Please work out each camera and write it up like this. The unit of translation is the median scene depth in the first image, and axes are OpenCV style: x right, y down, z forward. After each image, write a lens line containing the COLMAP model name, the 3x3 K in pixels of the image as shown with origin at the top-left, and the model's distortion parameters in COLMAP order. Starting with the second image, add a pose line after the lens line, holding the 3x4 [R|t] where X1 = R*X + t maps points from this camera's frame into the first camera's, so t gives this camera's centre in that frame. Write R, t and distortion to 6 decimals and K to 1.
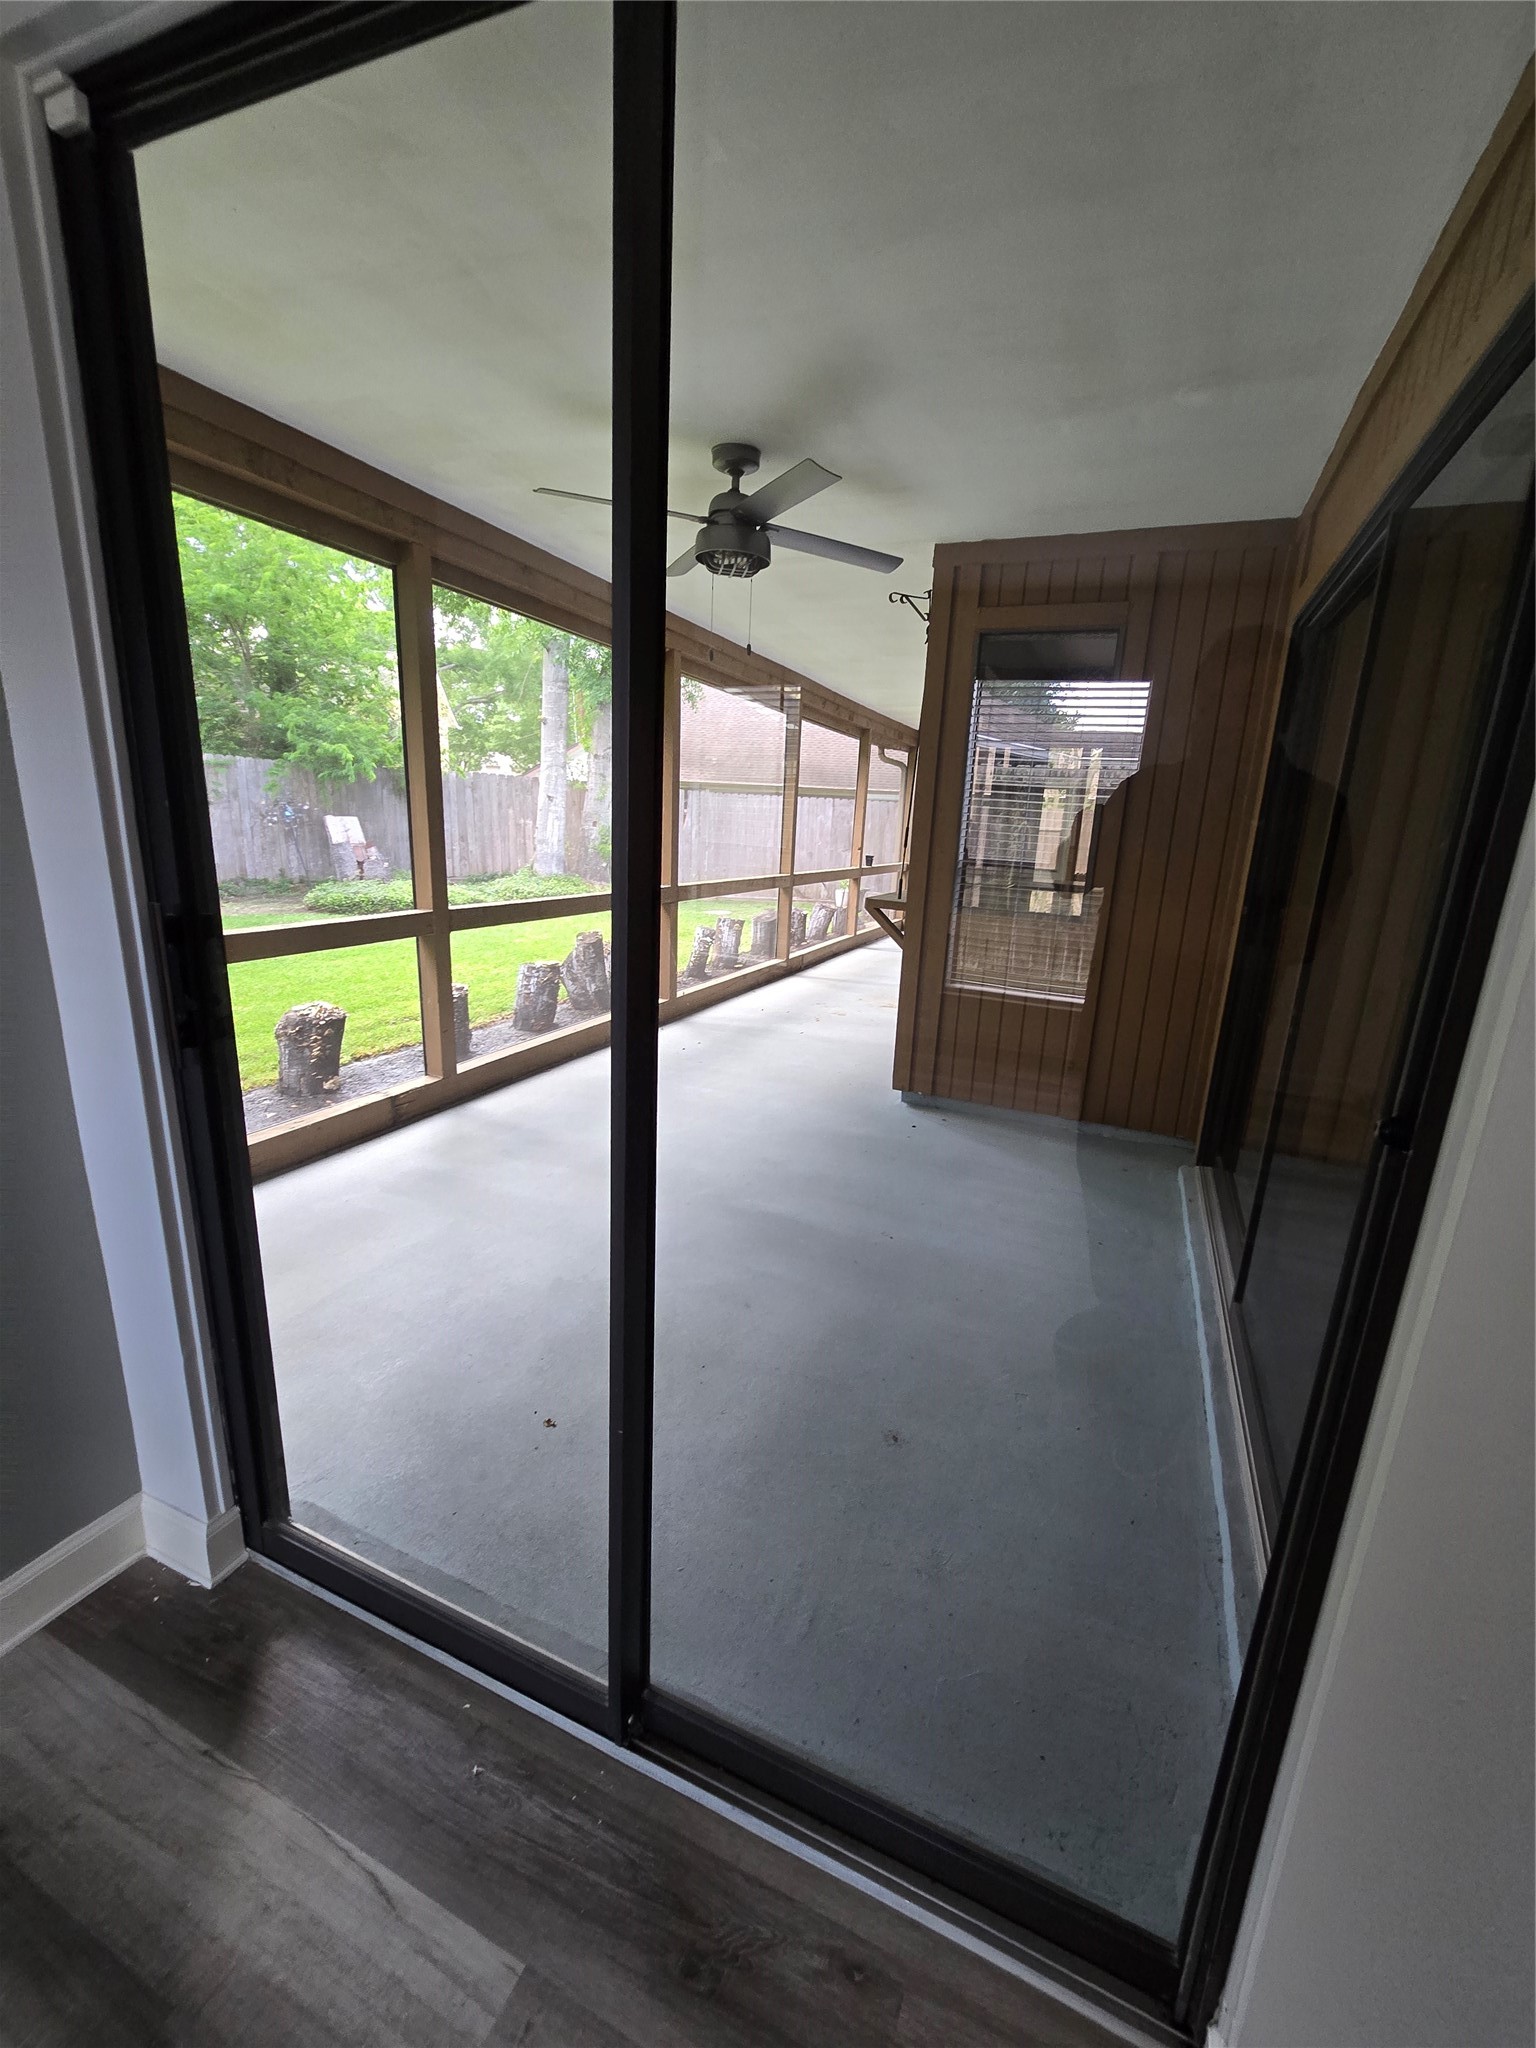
lens RADIAL K [[852.2, 0, 770.2], [0, 852.2, 1033.5], [0, 0, 1]] dist [-0.010044, 0.004438]
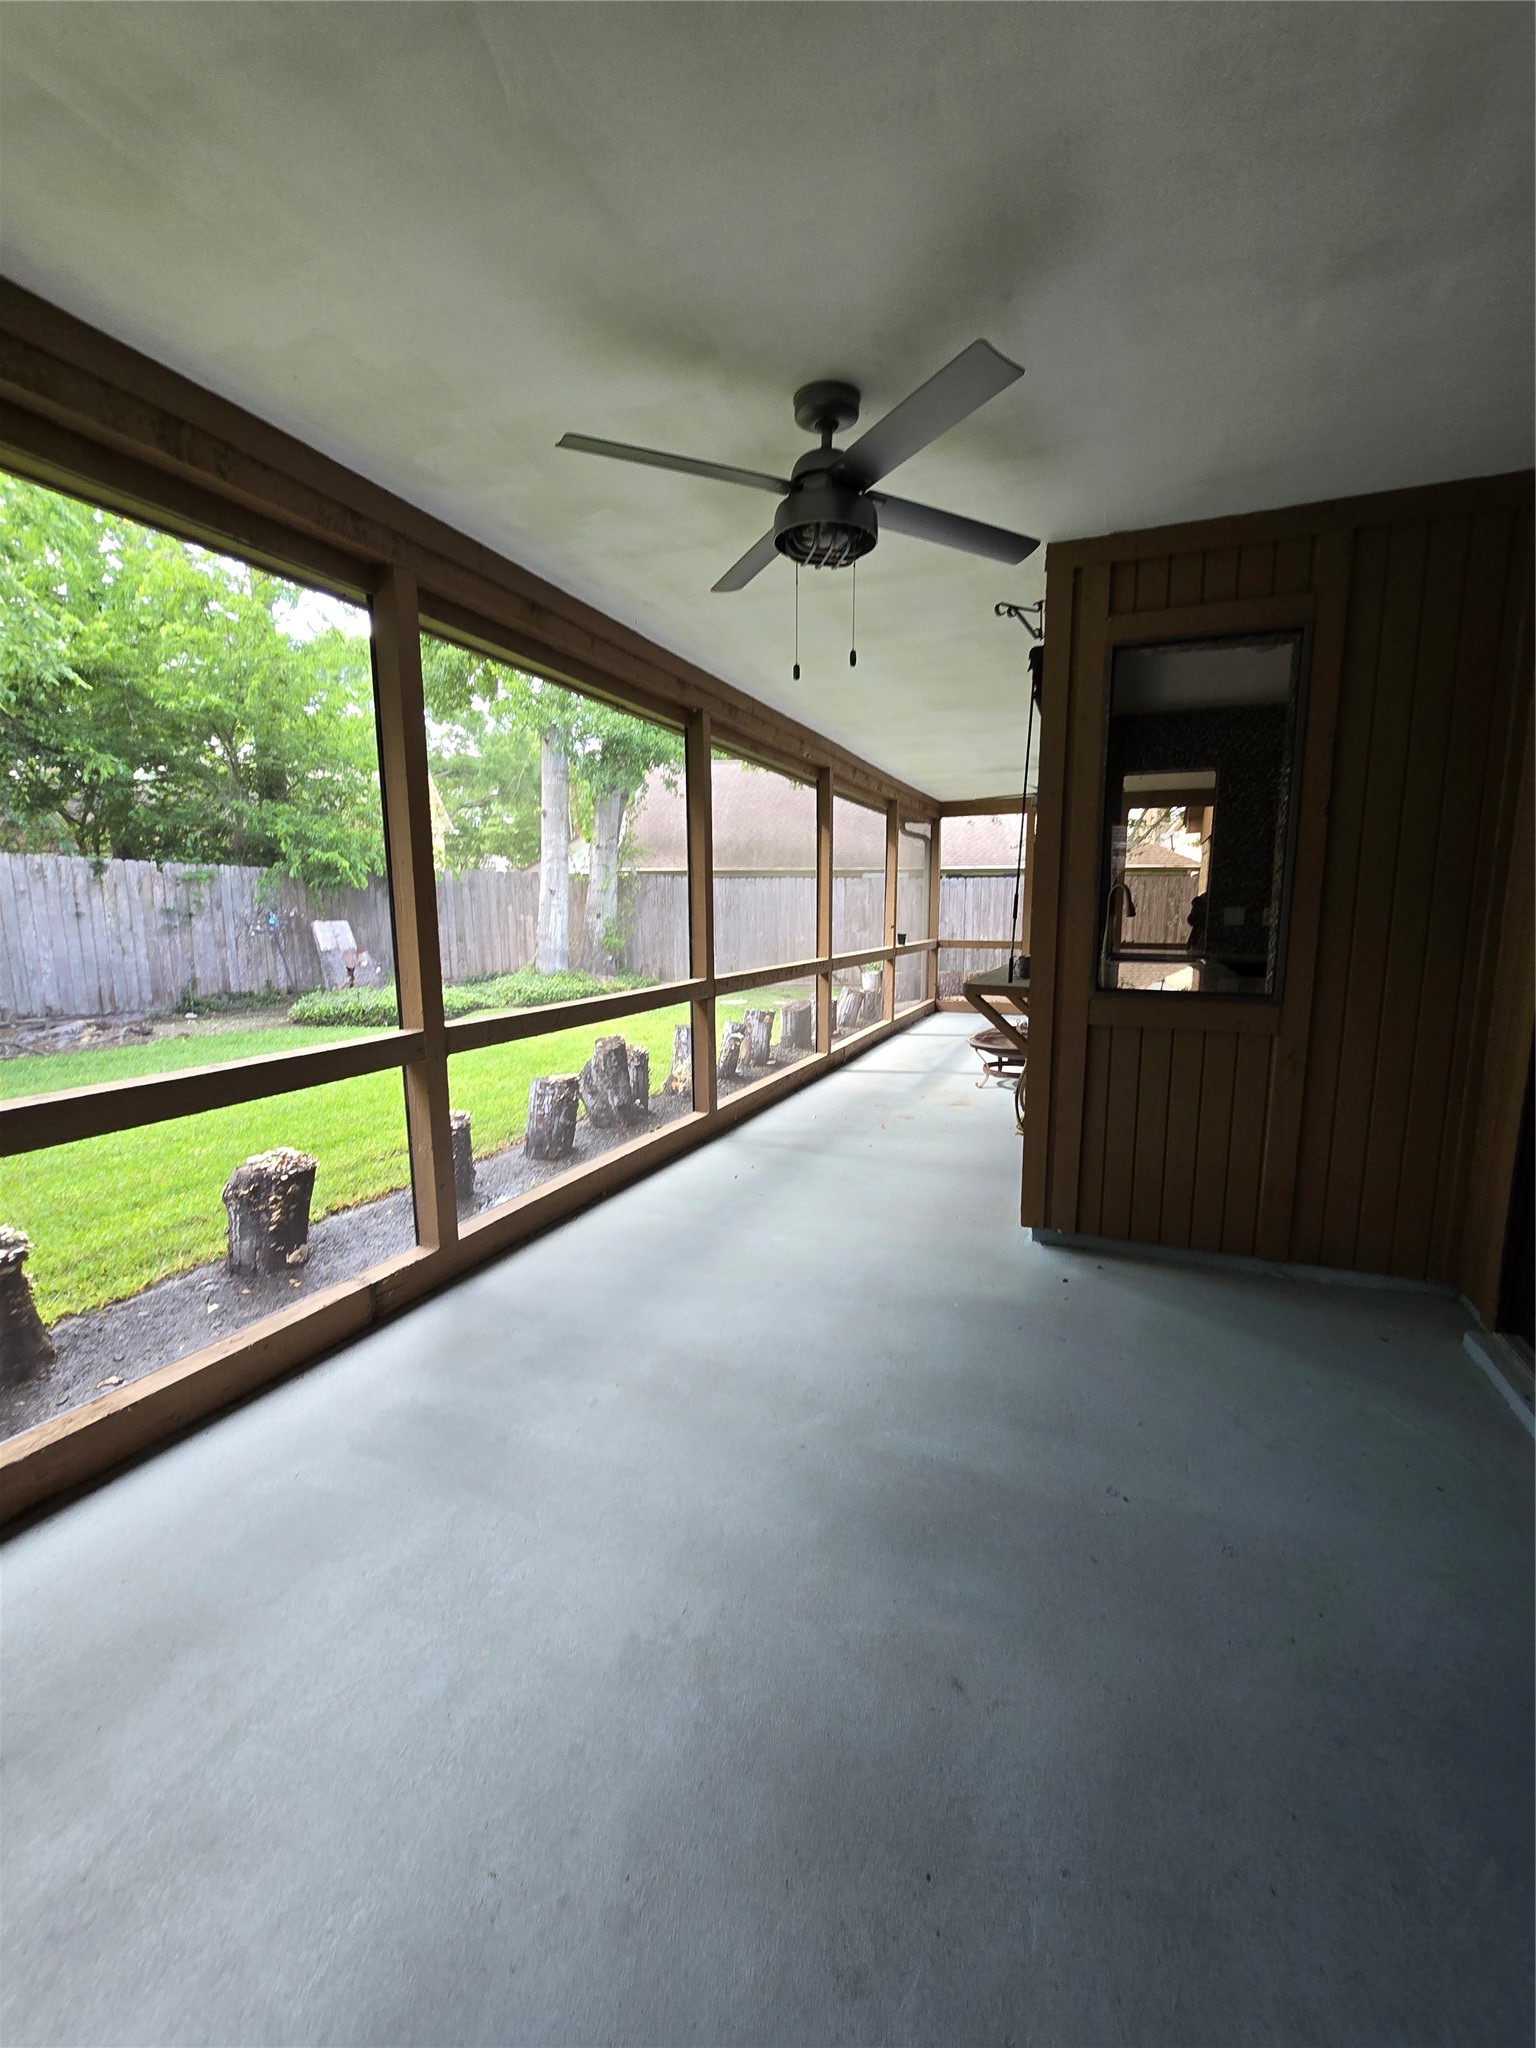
lens RADIAL K [[848.5, 0, 768.0], [0, 848.5, 1024.0], [0, 0, 1]] dist [-0.003968, -0.000439]
pose [[0.998651, -0.051859, 0.002509, -0.052048], [0.051828, 0.992855, -0.107480, -0.030342], [0.003083, 0.107465, 0.994204, 0.140972]]
